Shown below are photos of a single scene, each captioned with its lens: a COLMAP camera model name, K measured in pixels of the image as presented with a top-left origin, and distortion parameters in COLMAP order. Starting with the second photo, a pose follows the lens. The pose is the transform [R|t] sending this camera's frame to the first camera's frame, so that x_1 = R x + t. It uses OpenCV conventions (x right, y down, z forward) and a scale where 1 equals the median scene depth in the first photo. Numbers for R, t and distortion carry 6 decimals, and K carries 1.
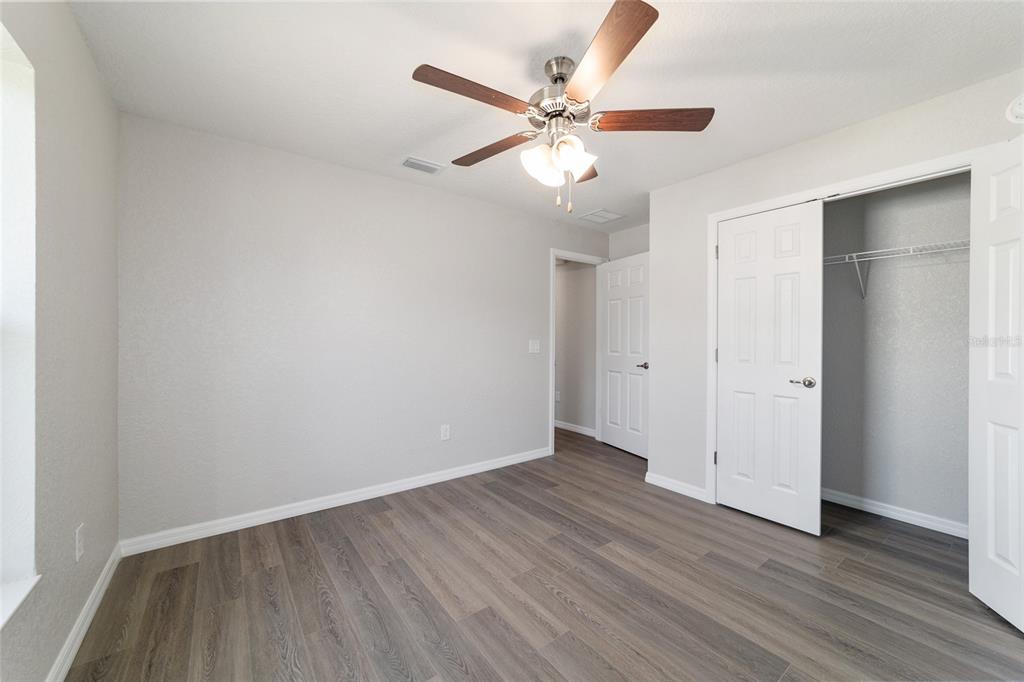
lens RADIAL K [[391.2, 0, 509.0], [0, 391.2, 338.7], [0, 0, 1]] dist [-0.019205, 0.008849]
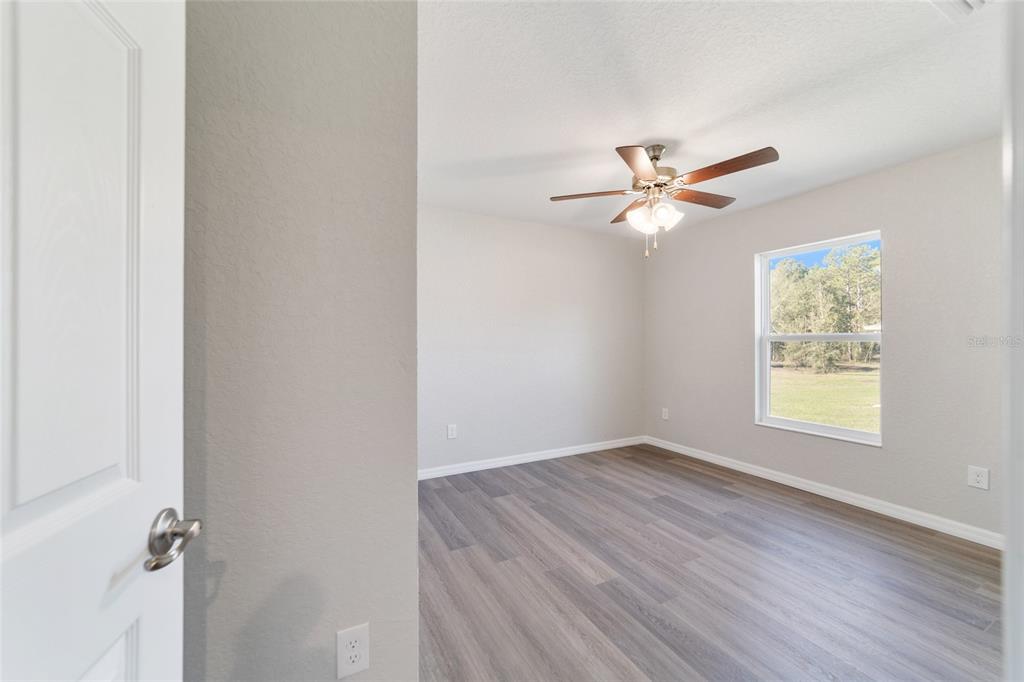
lens RADIAL K [[391.2, 0, 509.0], [0, 391.2, 338.7], [0, 0, 1]] dist [-0.019205, 0.008849]
pose [[-0.987960, 0.001561, 0.154704, 0.369248], [0.000626, 0.999981, -0.006095, -0.006557], [-0.154711, -0.005925, -0.987942, 2.143995]]
